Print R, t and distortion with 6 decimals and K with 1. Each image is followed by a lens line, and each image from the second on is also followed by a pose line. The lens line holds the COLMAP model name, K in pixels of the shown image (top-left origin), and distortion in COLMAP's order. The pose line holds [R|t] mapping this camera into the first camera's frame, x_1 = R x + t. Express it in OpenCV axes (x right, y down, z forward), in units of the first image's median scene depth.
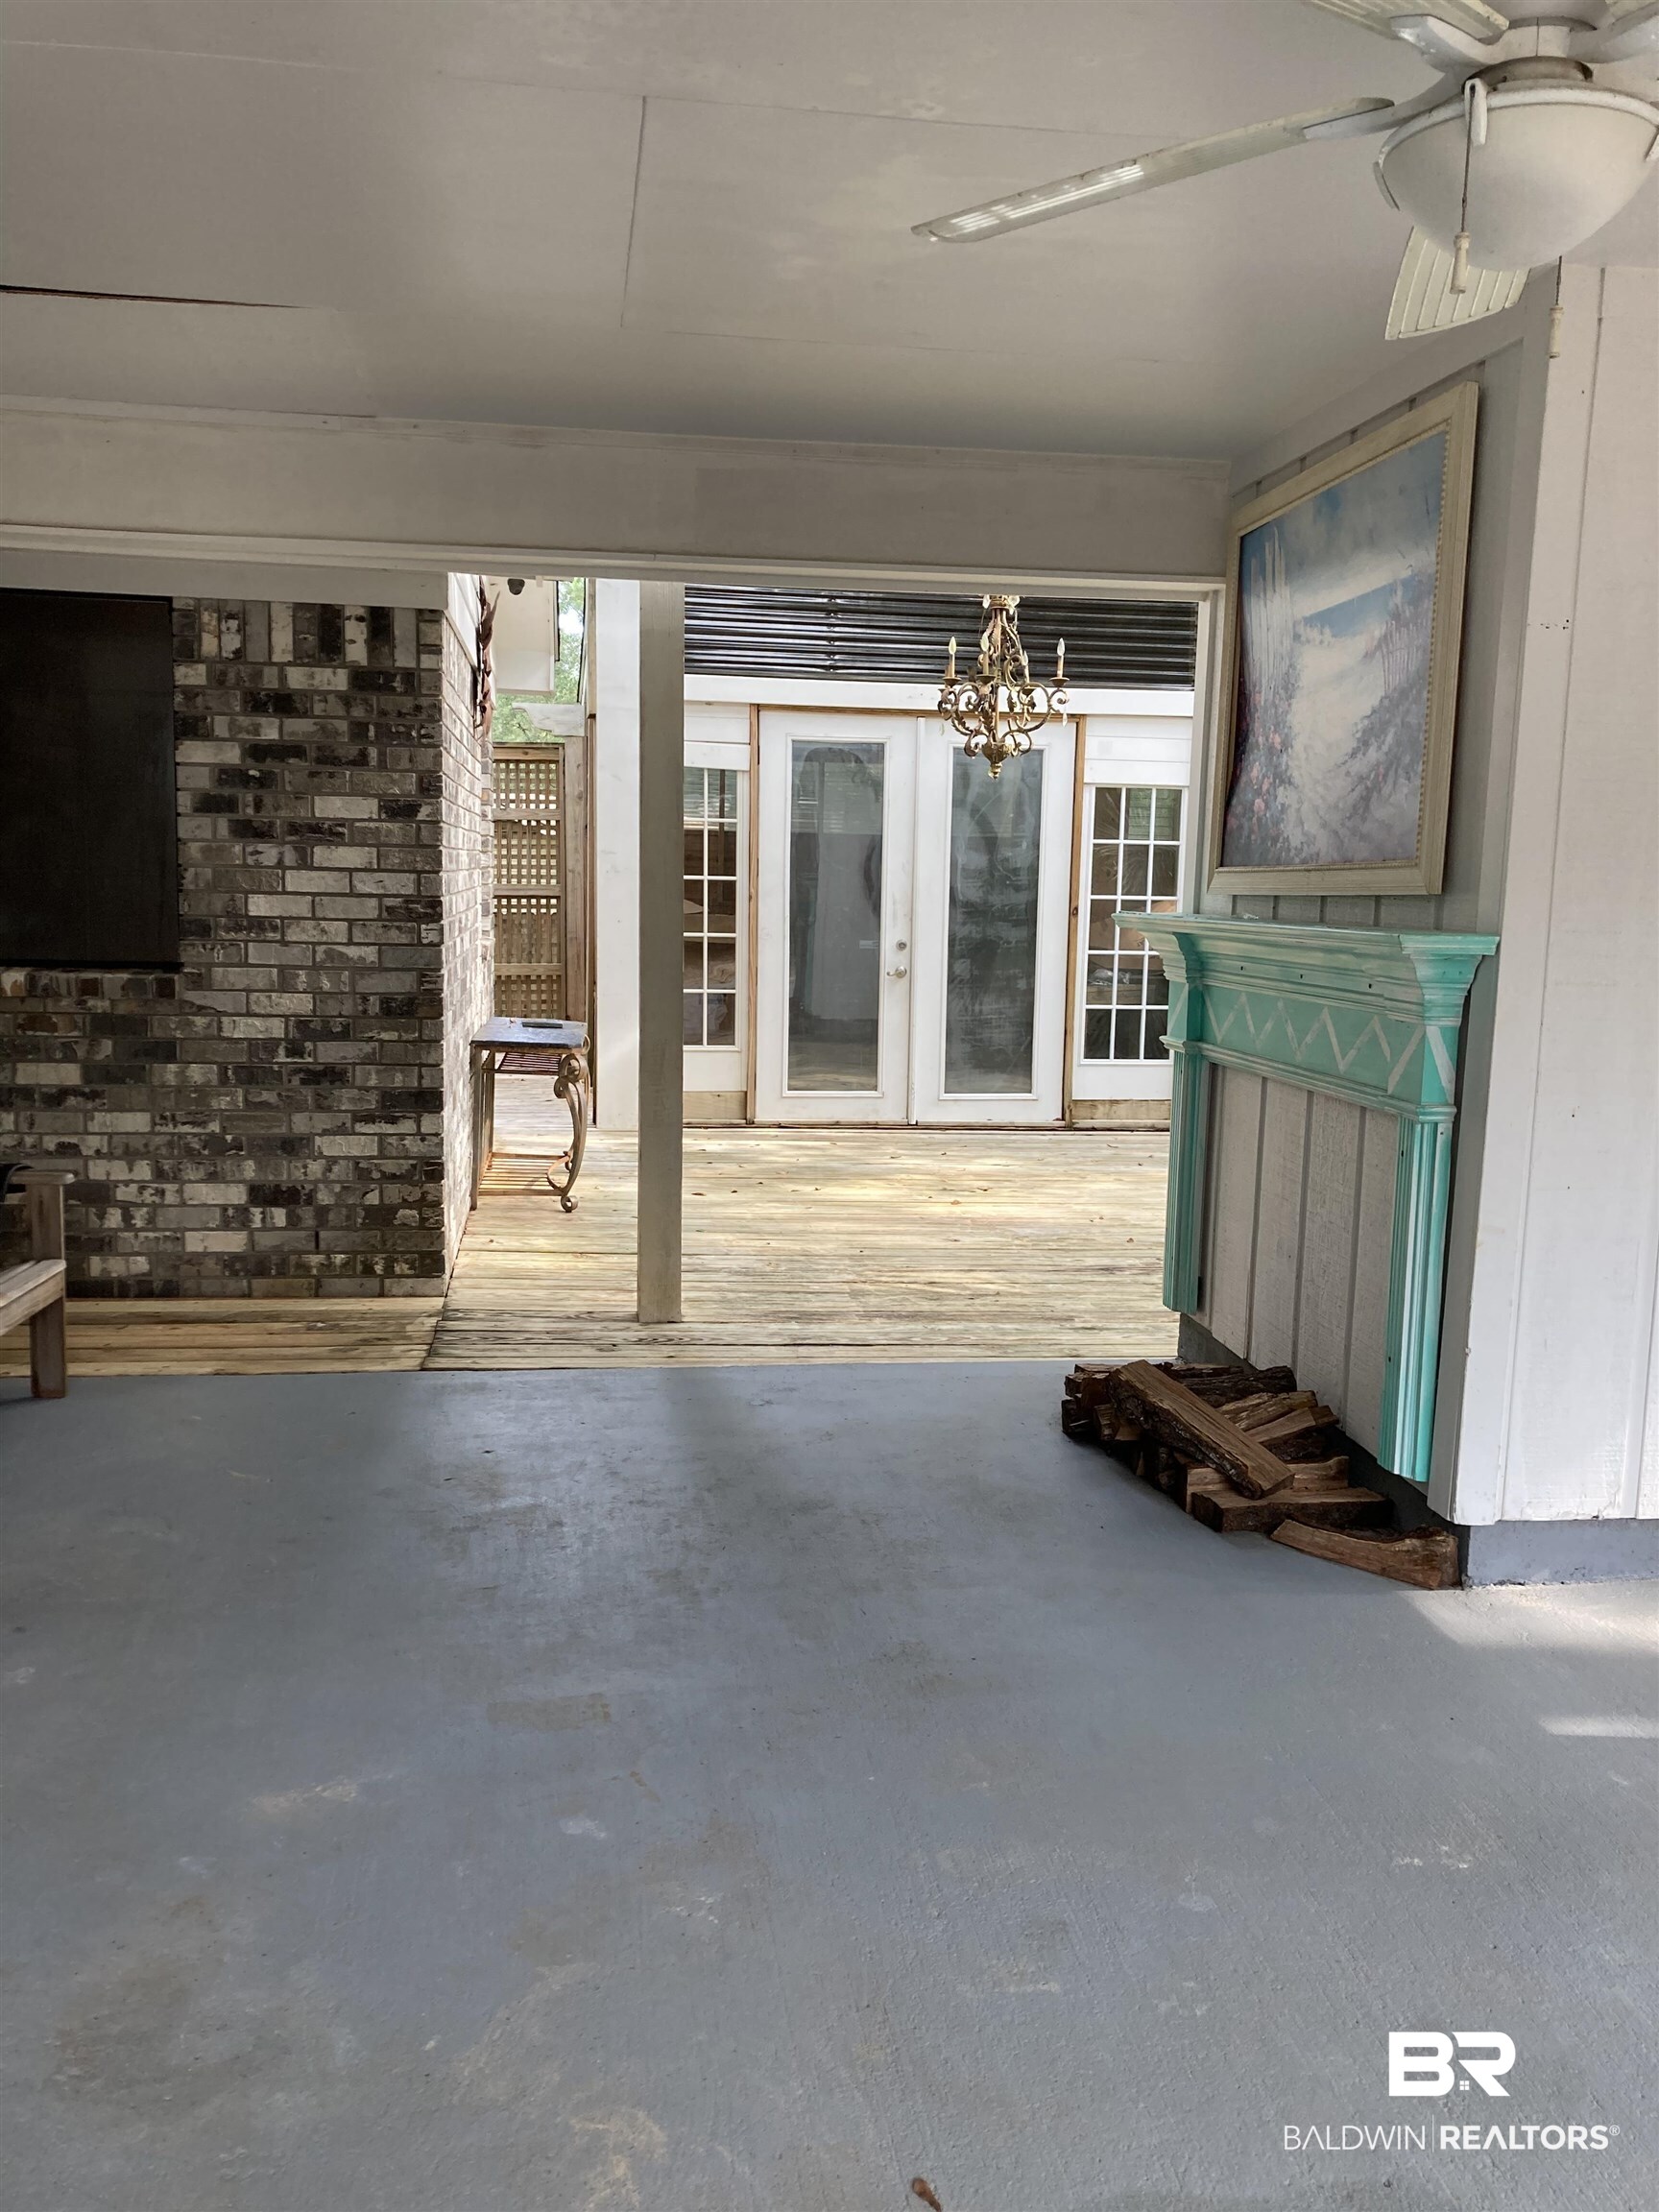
lens RADIAL K [[1824.9, 0, 841.2], [0, 1824.9, 1158.7], [0, 0, 1]] dist [0.031111, -0.038986]
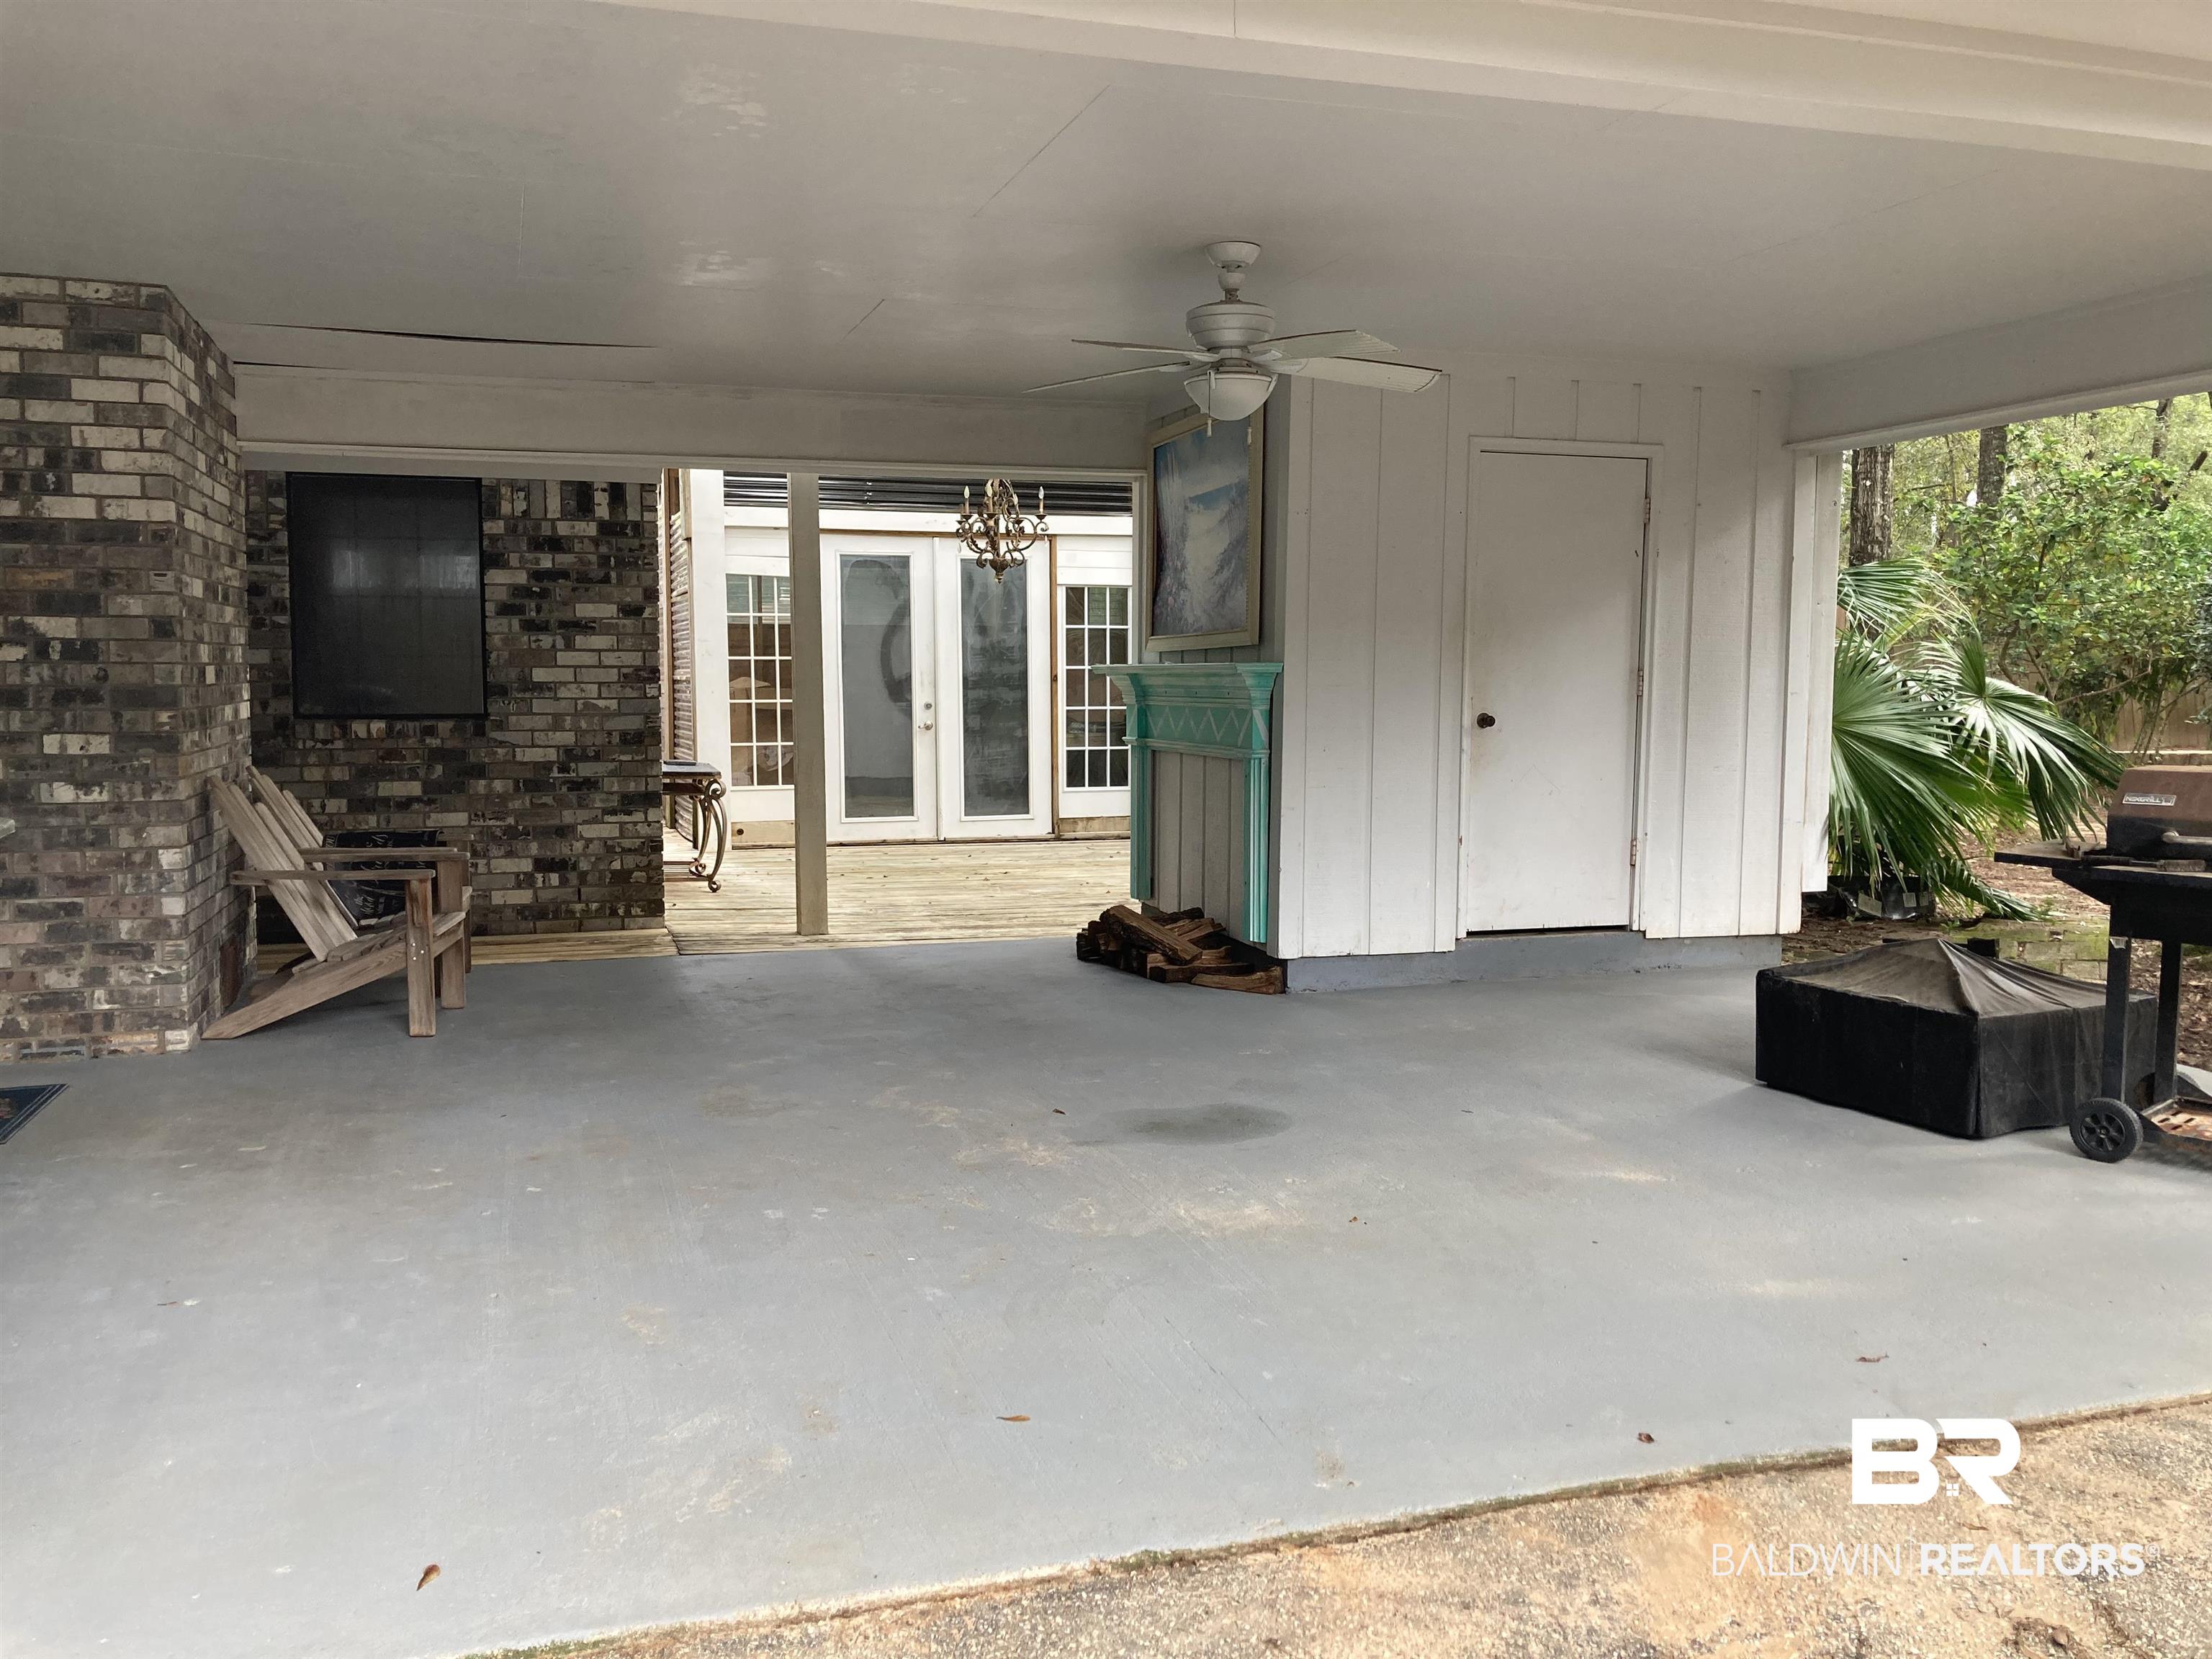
lens RADIAL K [[1826.8, 0, 1095.5], [0, 1826.8, 878.3], [0, 0, 1]] dist [0.009225, -0.104001]
pose [[0.986844, -0.038890, 0.156928, -0.103763], [0.044994, 0.998355, -0.035527, 0.106339], [-0.155289, 0.042120, 0.986971, -0.569830]]
